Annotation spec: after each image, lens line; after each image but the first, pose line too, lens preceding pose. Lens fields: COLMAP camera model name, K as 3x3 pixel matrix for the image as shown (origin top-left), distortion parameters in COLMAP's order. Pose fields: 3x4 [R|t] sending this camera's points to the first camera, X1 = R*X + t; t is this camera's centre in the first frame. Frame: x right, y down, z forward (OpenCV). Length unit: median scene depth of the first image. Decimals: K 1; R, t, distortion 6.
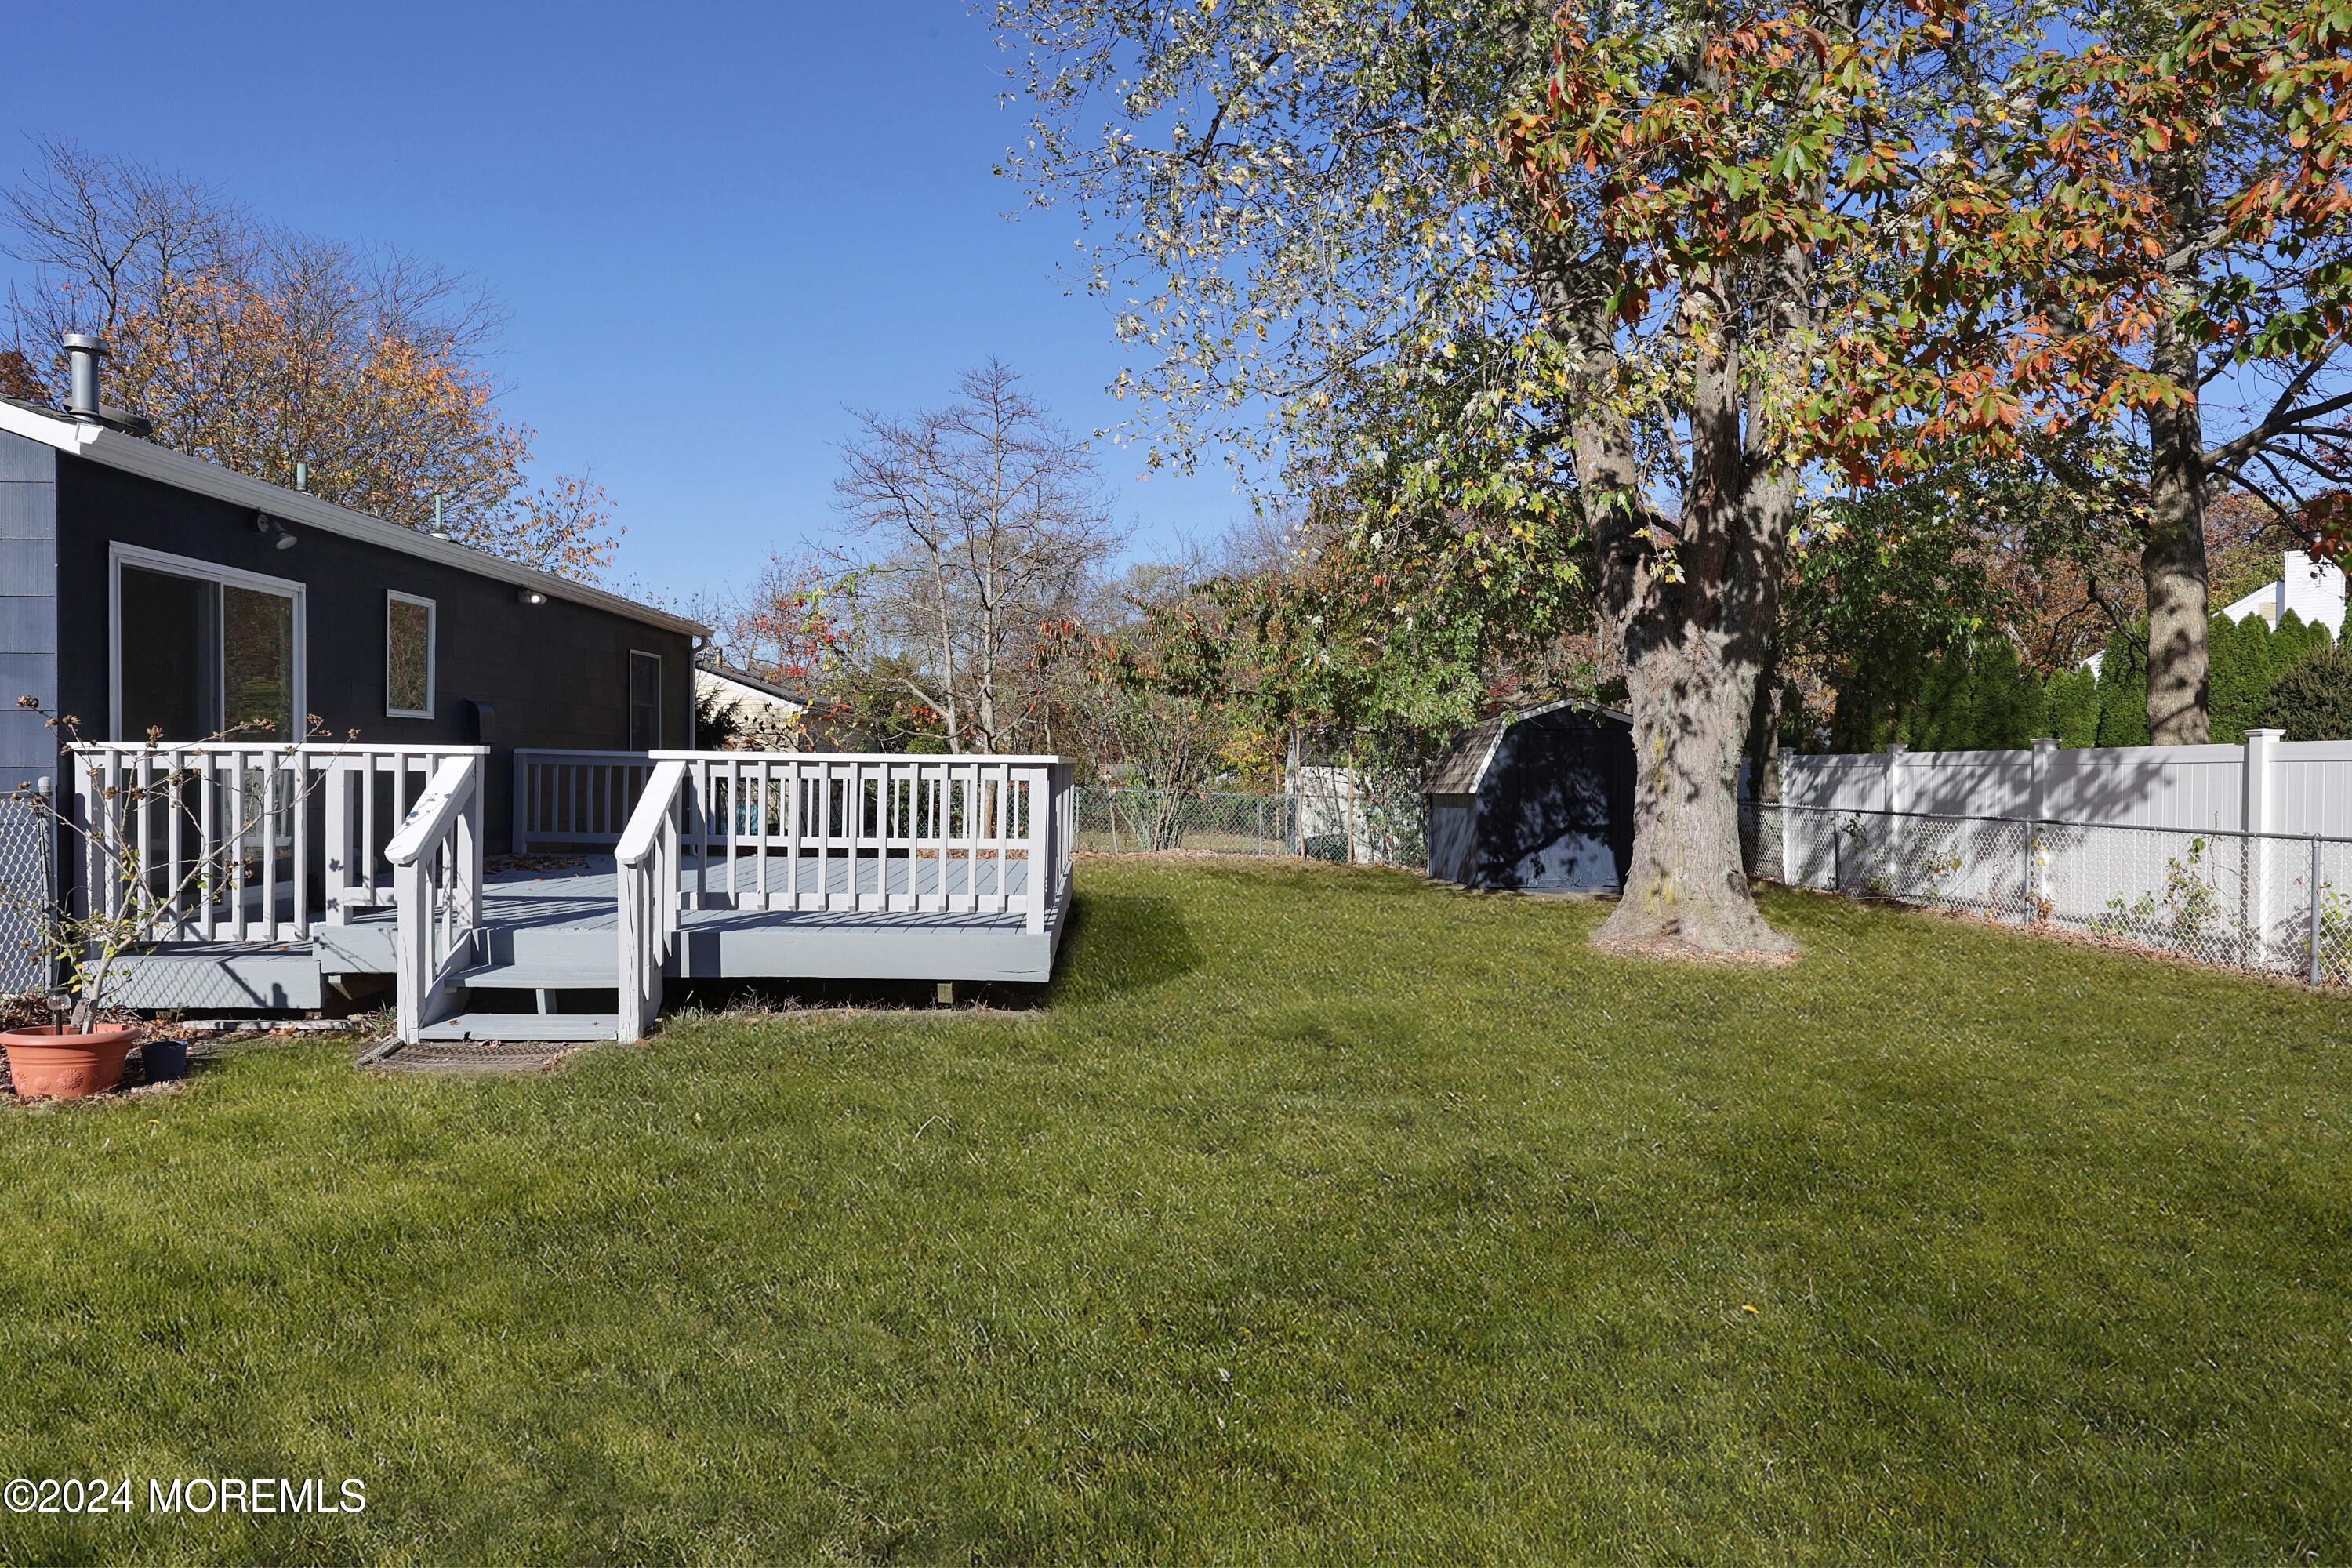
lens RADIAL K [[1413.5, 0, 1159.2], [0, 1413.5, 780.2], [0, 0, 1]] dist [-0.015242, 0.004058]
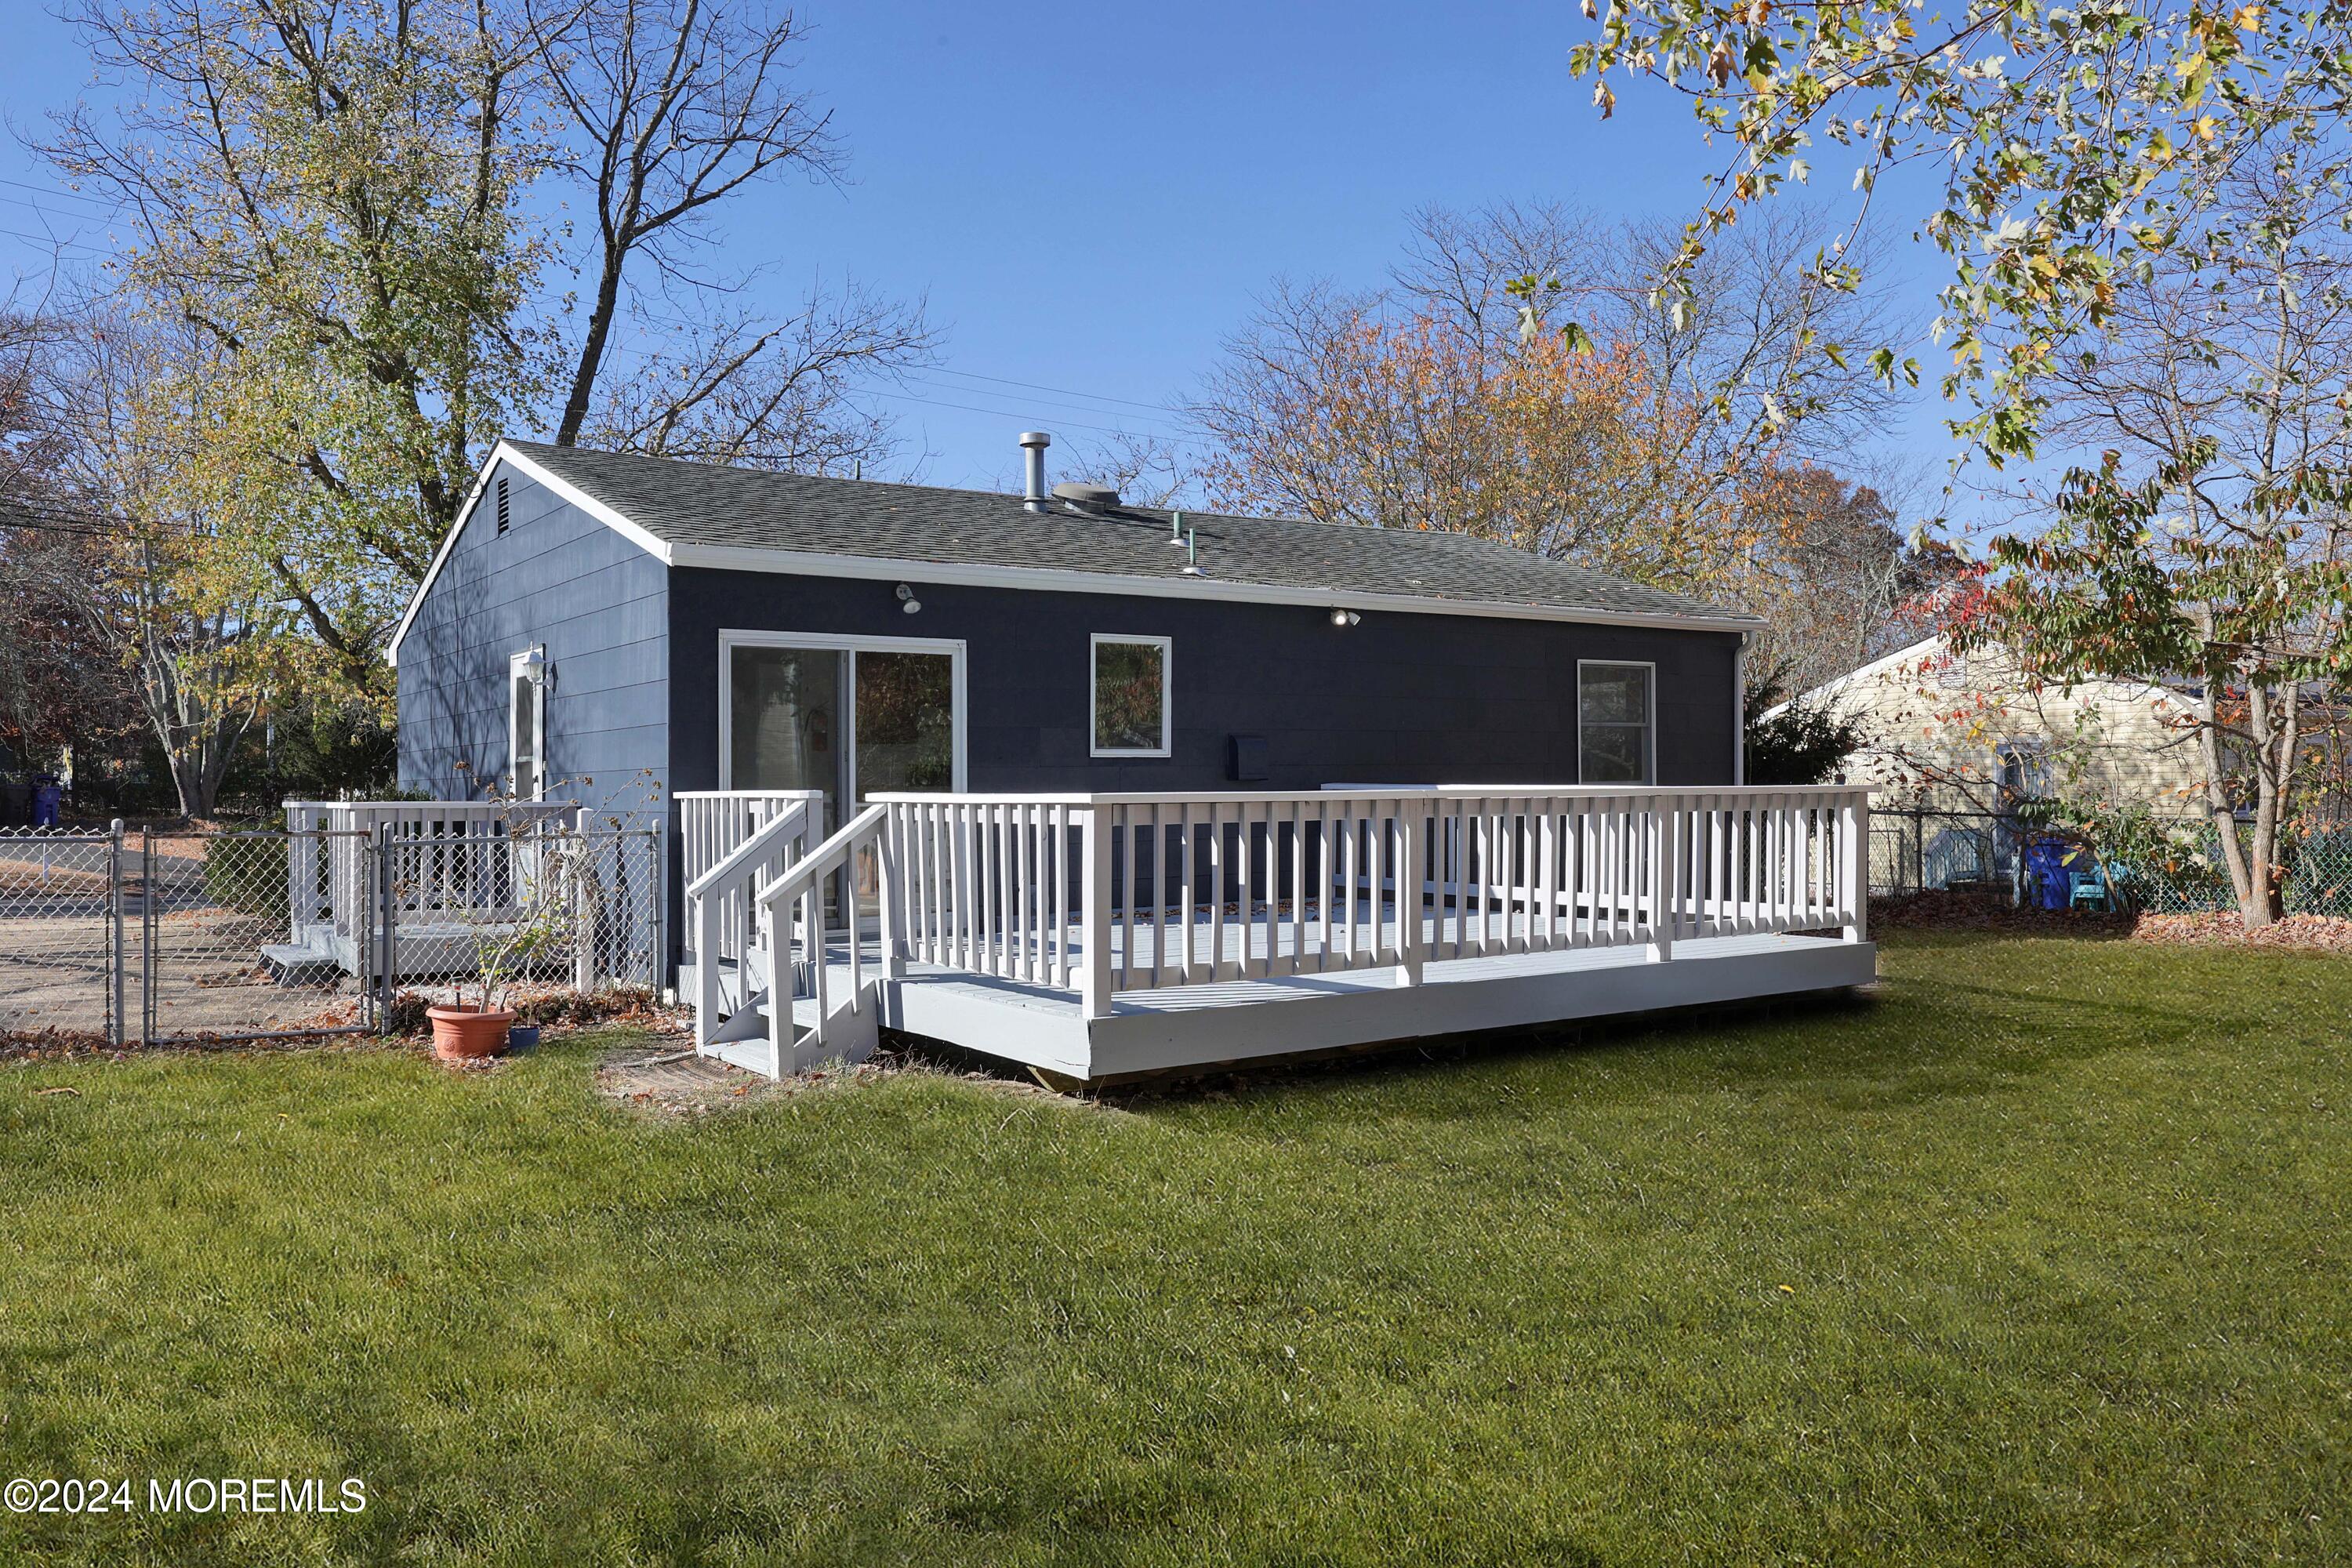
lens RADIAL K [[1692.8, 0, 1119.9], [0, 1692.8, 806.6], [0, 0, 1]] dist [0.005238, 0.000285]
pose [[0.537842, -0.004265, -0.843035, 0.711154], [0.004115, 0.999989, -0.002434, -0.008234], [0.843035, -0.002160, 0.537854, 0.495367]]
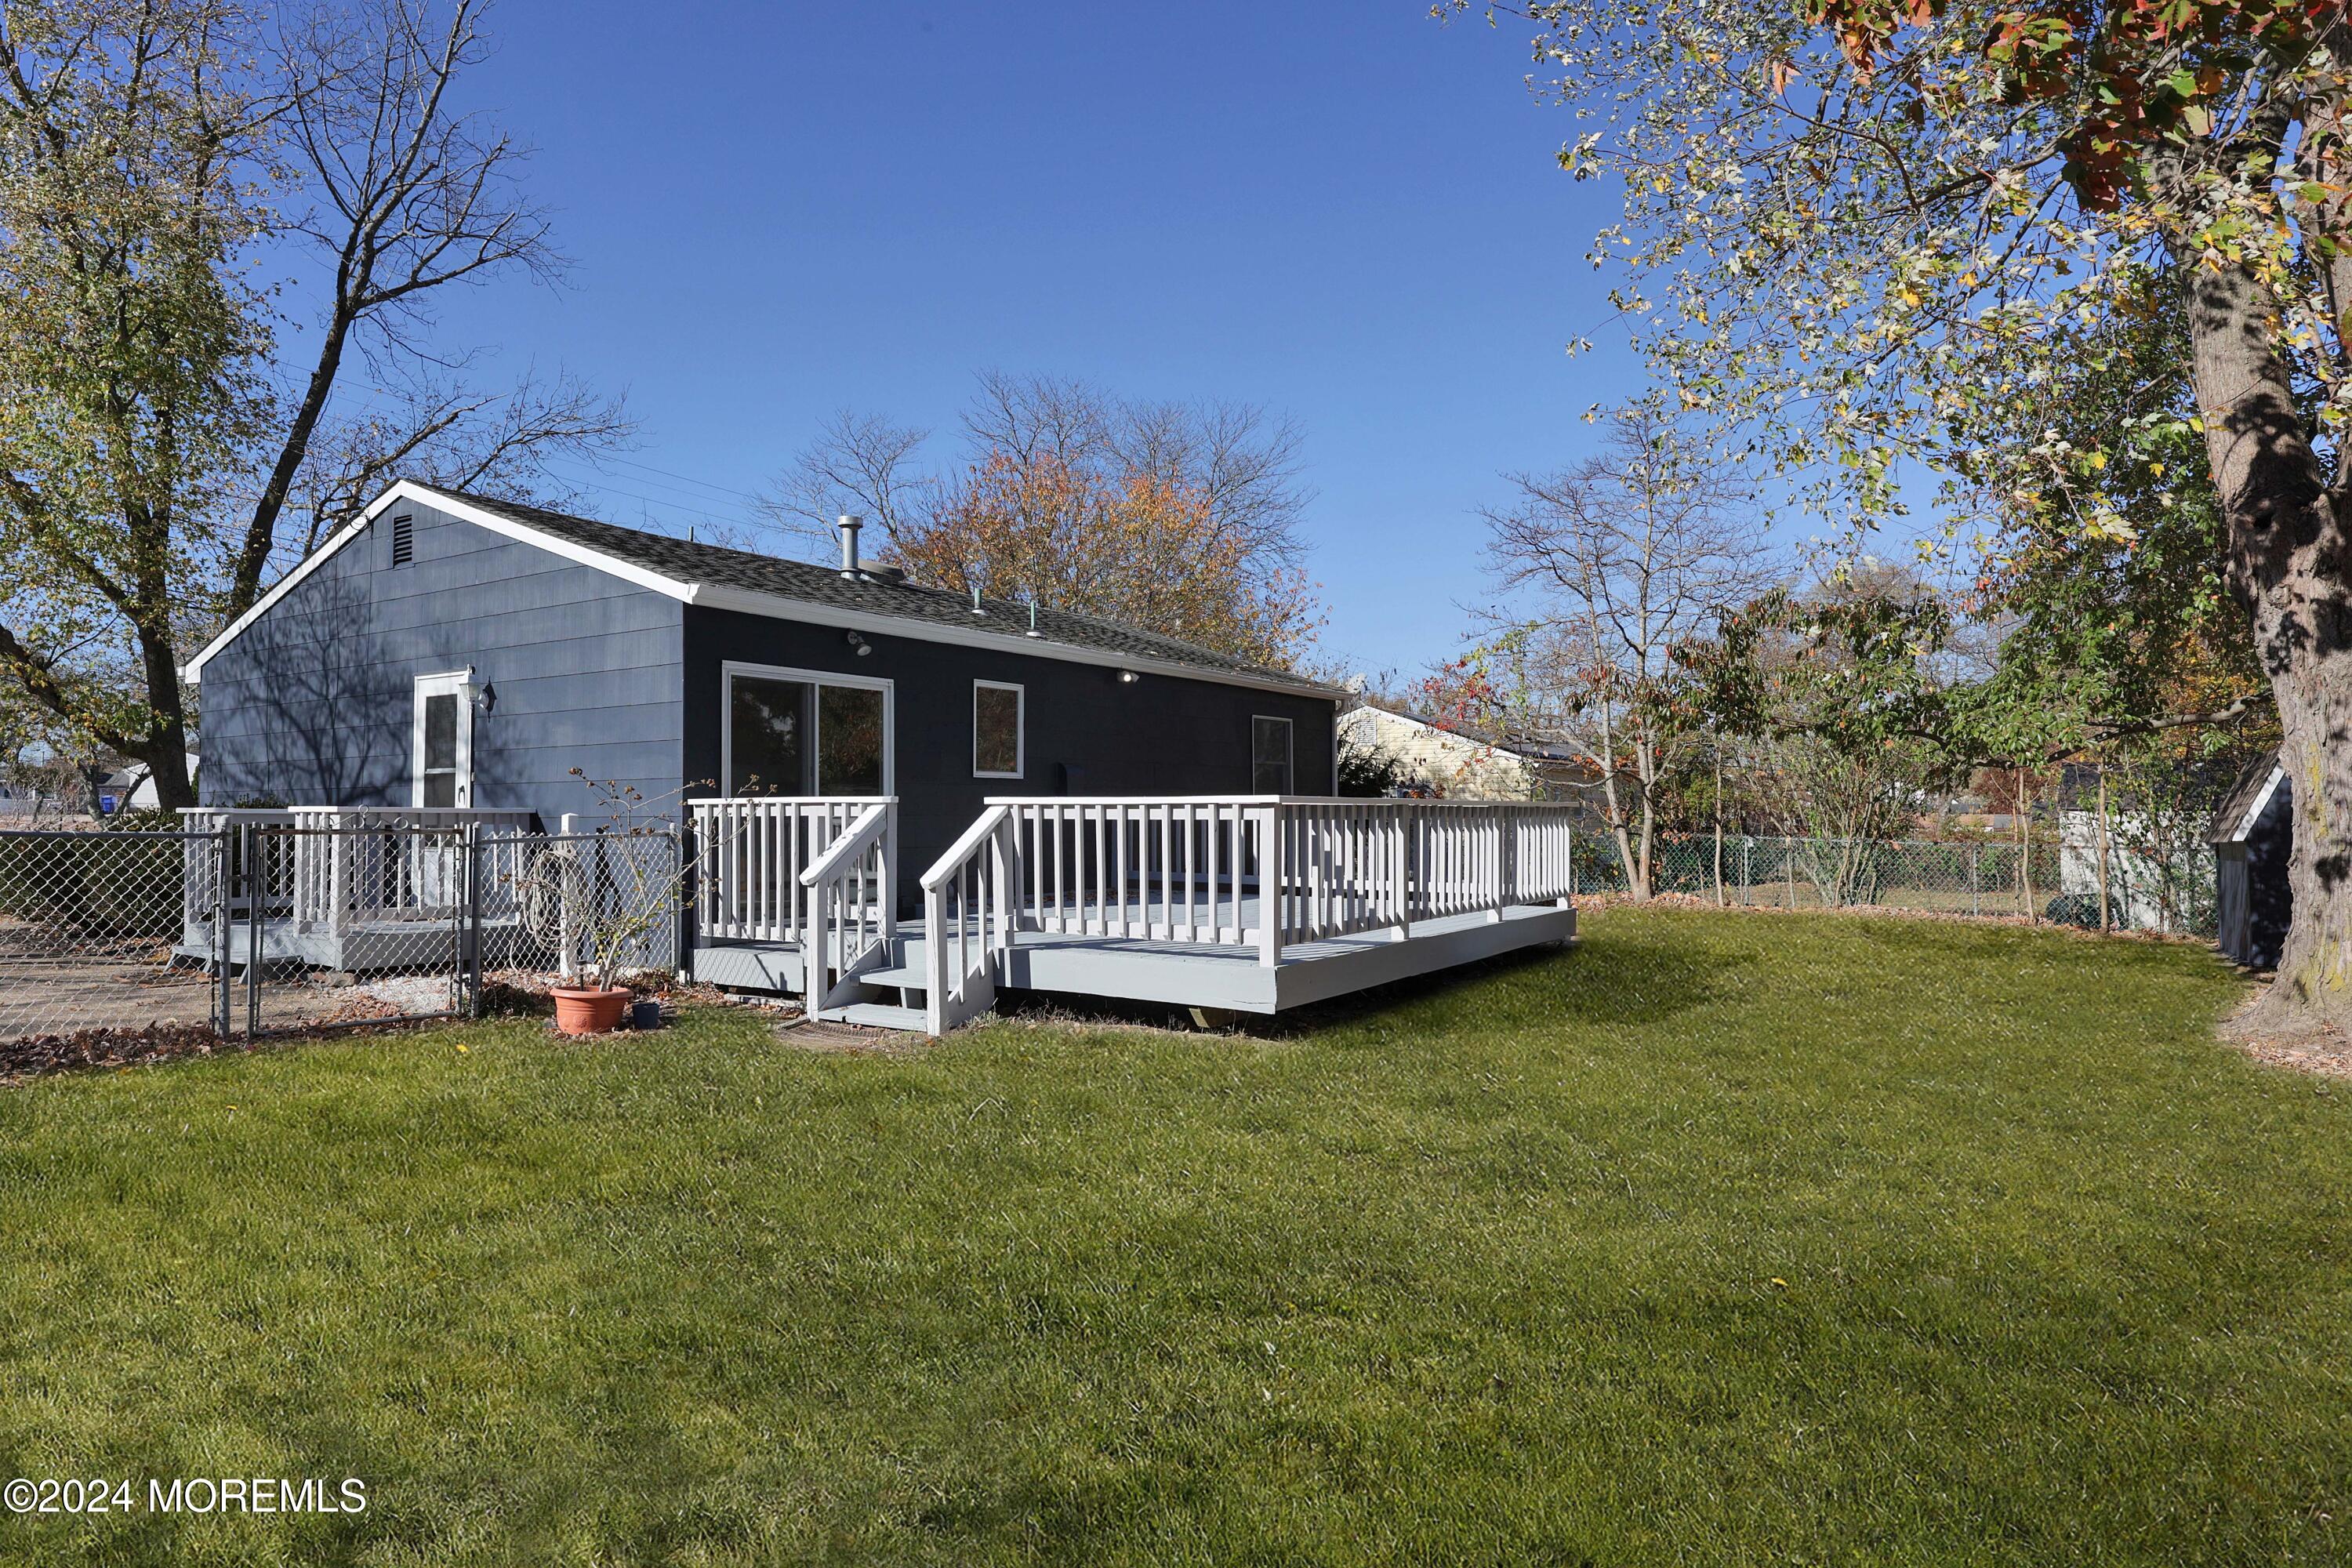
lens RADIAL K [[1323.0, 0, 1125.8], [0, 1323.0, 802.2], [0, 0, 1]] dist [0.005938, -0.001628]
pose [[0.803143, -0.016389, -0.595561, 0.403614], [0.002133, 0.999694, -0.024635, 0.010747], [0.595783, 0.018515, 0.802932, 0.151911]]
